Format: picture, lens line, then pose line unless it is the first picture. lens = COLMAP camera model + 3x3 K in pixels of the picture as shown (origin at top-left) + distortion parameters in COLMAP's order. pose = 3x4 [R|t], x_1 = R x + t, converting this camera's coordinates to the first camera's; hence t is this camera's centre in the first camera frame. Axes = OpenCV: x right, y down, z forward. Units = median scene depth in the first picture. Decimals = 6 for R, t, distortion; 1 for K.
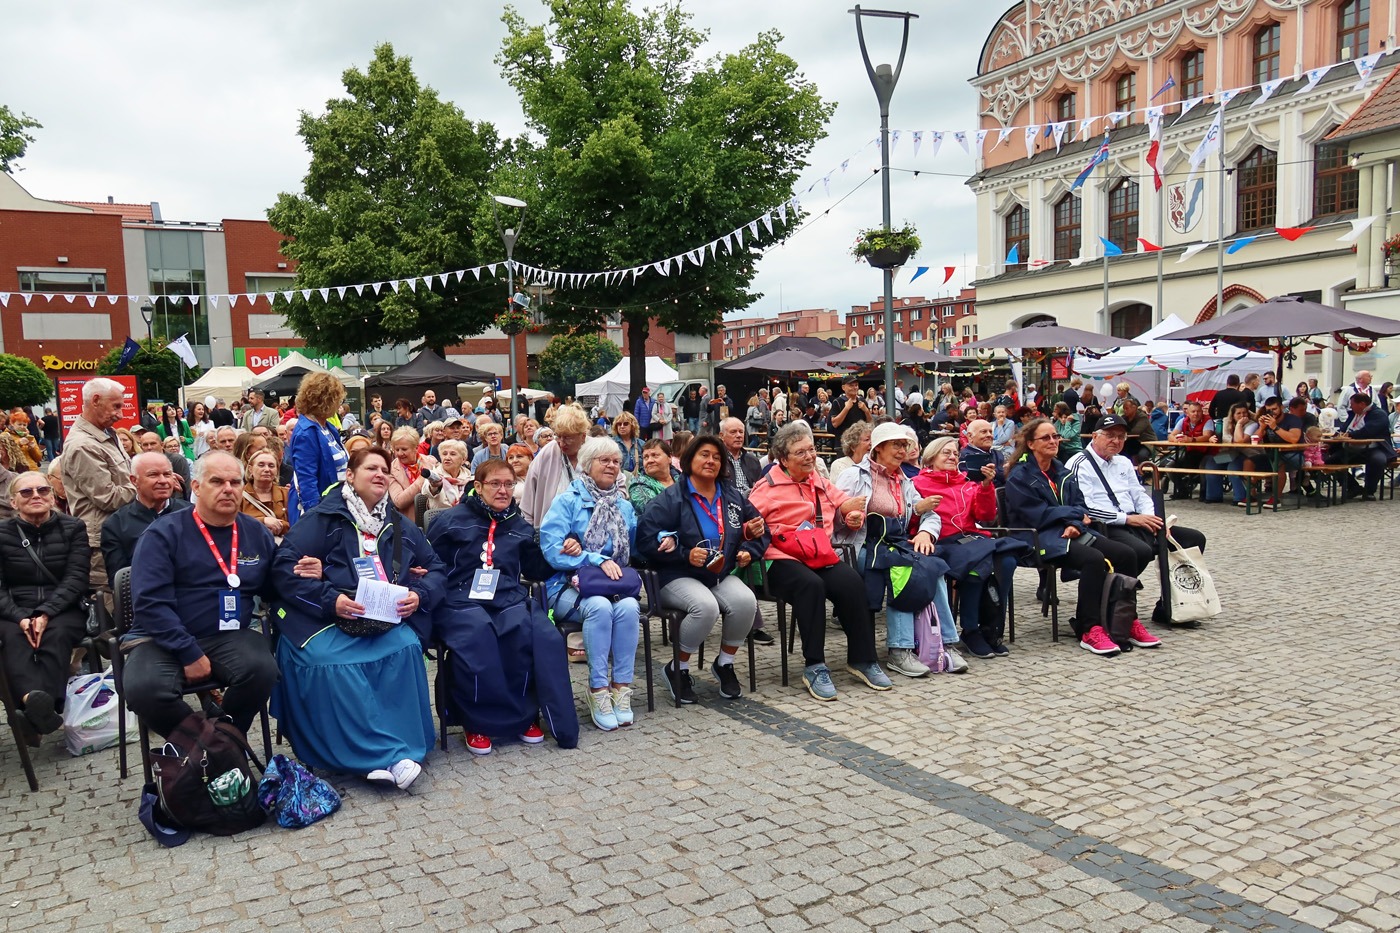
lens RADIAL K [[1139.7, 0, 700.2], [0, 1139.7, 508.3], [0, 0, 1]] dist [0.006846, 0.010354]
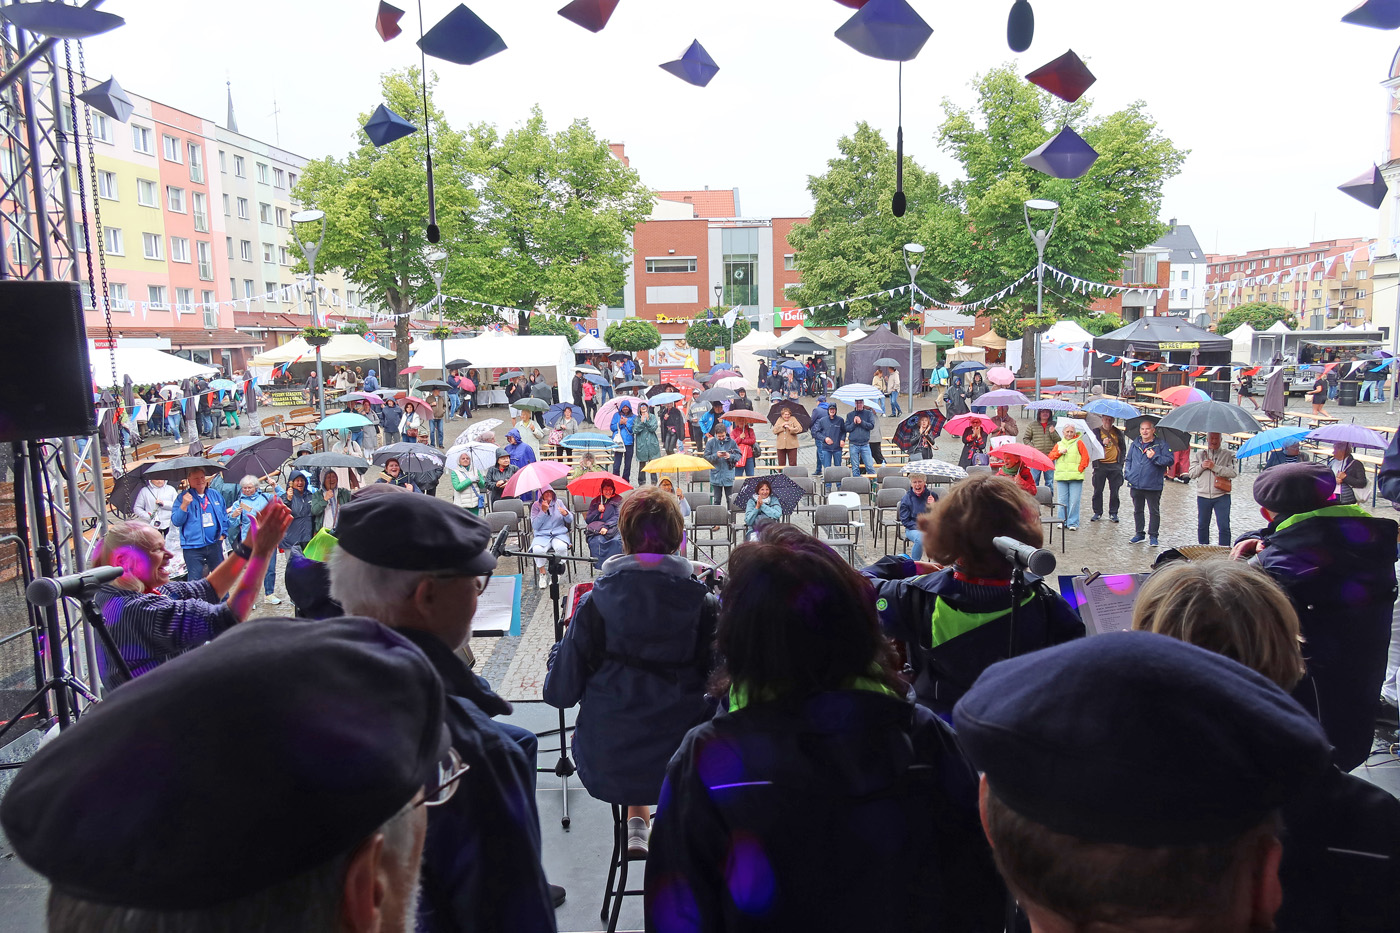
lens RADIAL K [[1139.7, 0, 700.2], [0, 1139.7, 508.3], [0, 0, 1]] dist [0.006846, 0.010354]
pose [[0.887638, 0.093287, -0.450995, 0.234144], [-0.055556, 0.993808, 0.096222, -0.033327], [0.457179, -0.060355, 0.887325, -0.424998]]
